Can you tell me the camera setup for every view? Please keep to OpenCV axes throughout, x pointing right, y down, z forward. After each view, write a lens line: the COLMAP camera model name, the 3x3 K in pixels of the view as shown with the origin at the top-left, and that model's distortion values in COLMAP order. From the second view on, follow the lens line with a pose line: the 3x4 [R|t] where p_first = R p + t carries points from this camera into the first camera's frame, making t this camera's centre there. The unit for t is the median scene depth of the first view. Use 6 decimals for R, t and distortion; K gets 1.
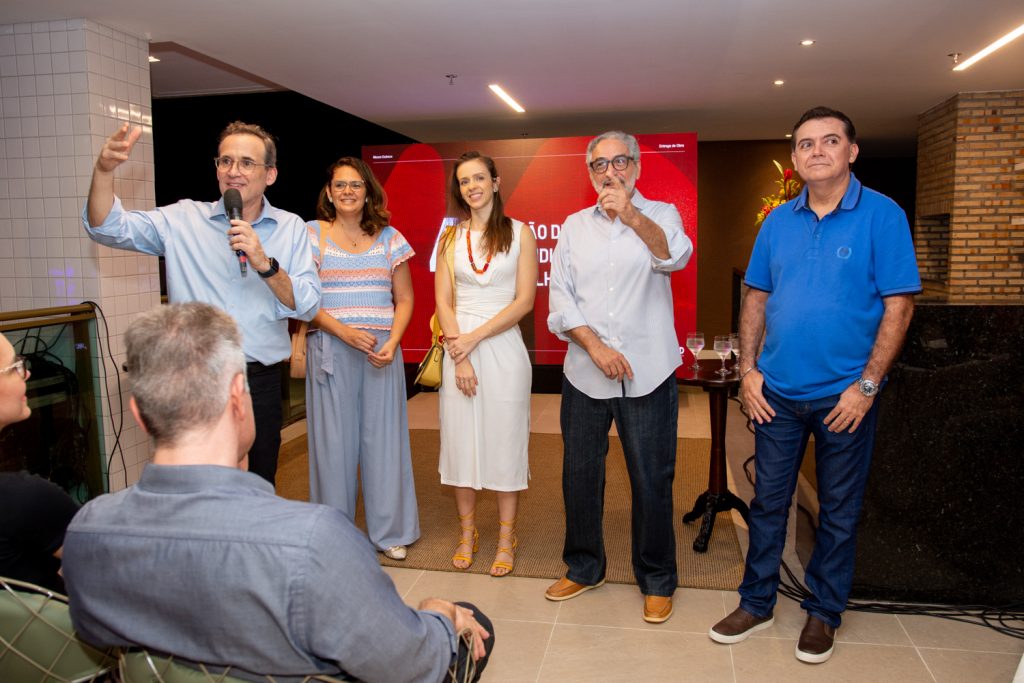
lens RADIAL K [[838.1, 0, 512.0], [0, 838.1, 341.5], [0, 0, 1]] dist [-0.071120, 0.071342]
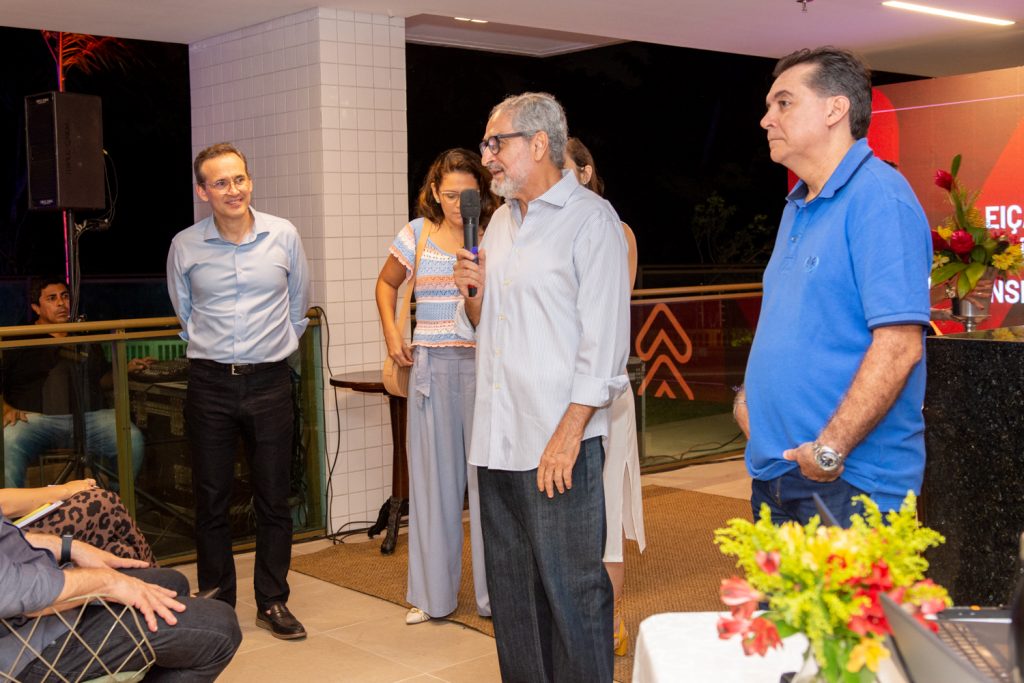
lens RADIAL K [[1260.5, 0, 420.4], [0, 1260.5, 341.8], [0, 0, 1]] dist [0.086334, 0.003311]
pose [[0.758698, 0.042424, -0.650059, 0.494455], [-0.063121, 0.997969, -0.008541, -0.005286], [0.648377, 0.047513, 0.759836, -0.004674]]
